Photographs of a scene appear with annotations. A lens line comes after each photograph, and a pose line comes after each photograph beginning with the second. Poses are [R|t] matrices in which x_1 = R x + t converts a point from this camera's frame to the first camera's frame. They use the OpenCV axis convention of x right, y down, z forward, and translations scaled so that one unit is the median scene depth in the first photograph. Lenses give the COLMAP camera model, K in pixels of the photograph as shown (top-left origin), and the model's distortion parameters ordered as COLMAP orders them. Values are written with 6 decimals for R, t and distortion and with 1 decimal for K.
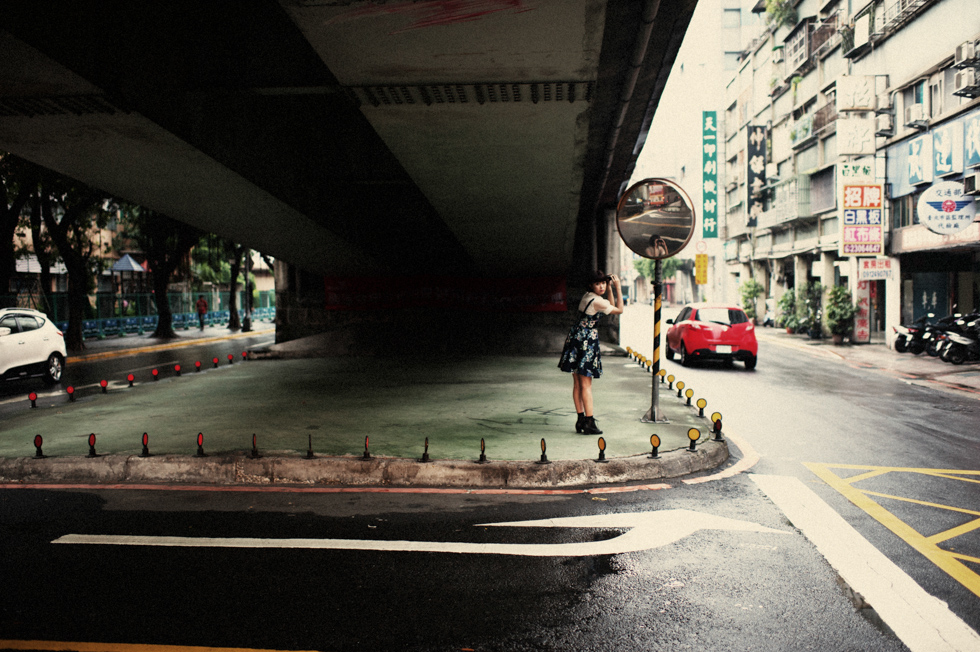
lens RADIAL K [[985.0, 0, 490.1], [0, 985.0, 324.1], [0, 0, 1]] dist [-0.027671, 0.000000]
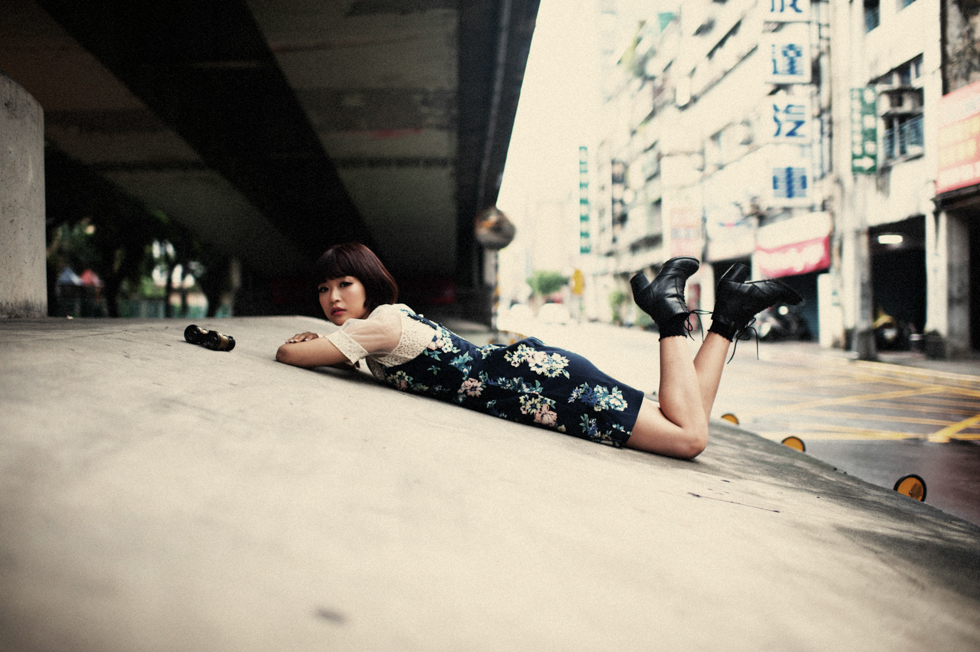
lens RADIAL K [[985.0, 0, 490.0], [0, 985.0, 324.5], [0, 0, 1]] dist [-0.027671, 0.000000]
pose [[0.994945, -0.008539, 0.100055, -0.005422], [0.010767, 0.999705, -0.021752, 0.025741], [-0.099840, 0.022720, 0.994744, -0.187597]]
